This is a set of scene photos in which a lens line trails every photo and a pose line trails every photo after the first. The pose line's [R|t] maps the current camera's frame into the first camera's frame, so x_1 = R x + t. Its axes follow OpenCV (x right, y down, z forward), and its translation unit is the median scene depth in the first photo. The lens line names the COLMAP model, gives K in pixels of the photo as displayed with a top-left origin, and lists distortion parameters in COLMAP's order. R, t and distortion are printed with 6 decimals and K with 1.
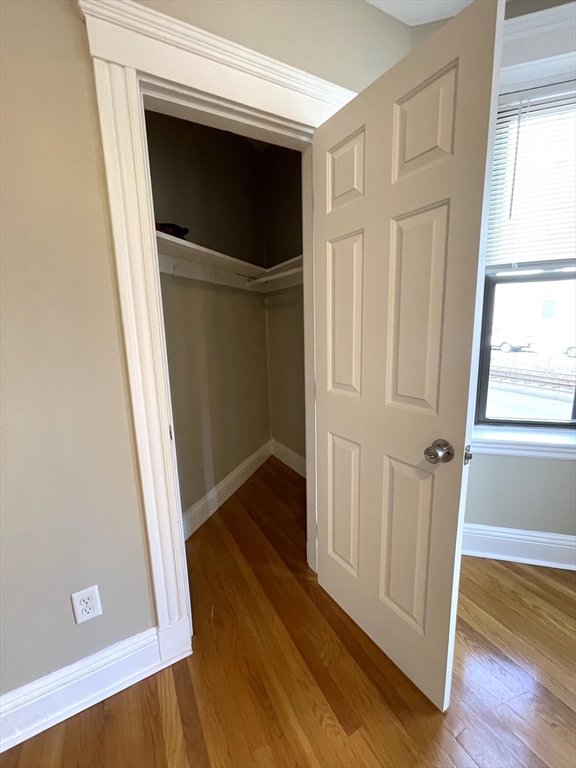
lens RADIAL K [[316.2, 0, 289.4], [0, 316.2, 379.1], [0, 0, 1]] dist [0.001375, 0.000992]
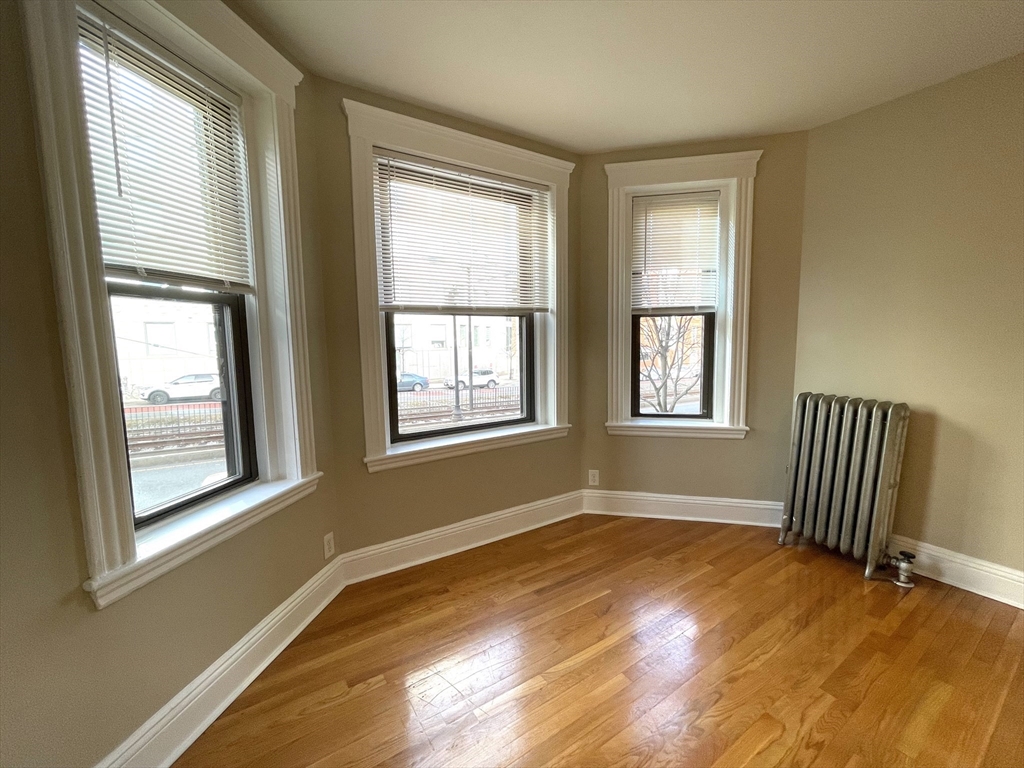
lens RADIAL K [[421.6, 0, 508.1], [0, 421.6, 383.2], [0, 0, 1]] dist [0.001375, 0.000992]
pose [[-0.080299, -0.064722, 0.994667, -0.232202], [0.197014, 0.977173, 0.079489, -0.056108], [-0.977107, 0.202346, -0.065715, 0.373564]]
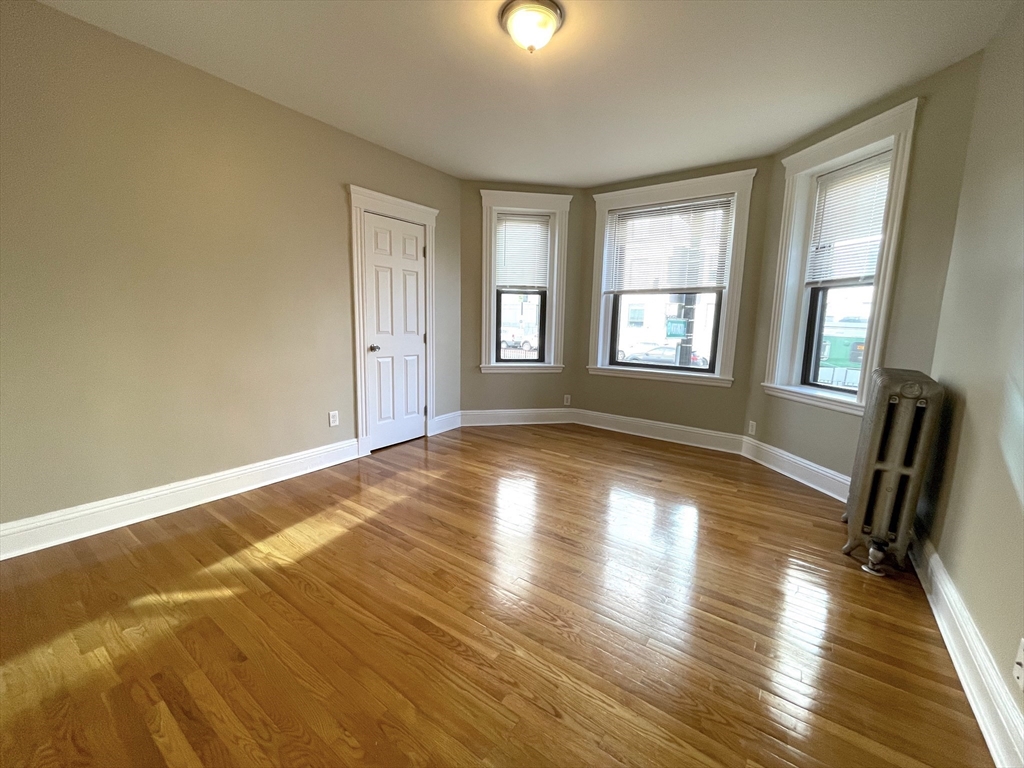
lens RADIAL K [[421.6, 0, 508.1], [0, 421.6, 383.2], [0, 0, 1]] dist [0.001375, 0.000992]
pose [[0.902887, -0.013332, 0.429671, -0.579120], [0.026583, 0.999338, -0.024853, 0.401129], [-0.429055, 0.033861, 0.902644, -1.679171]]
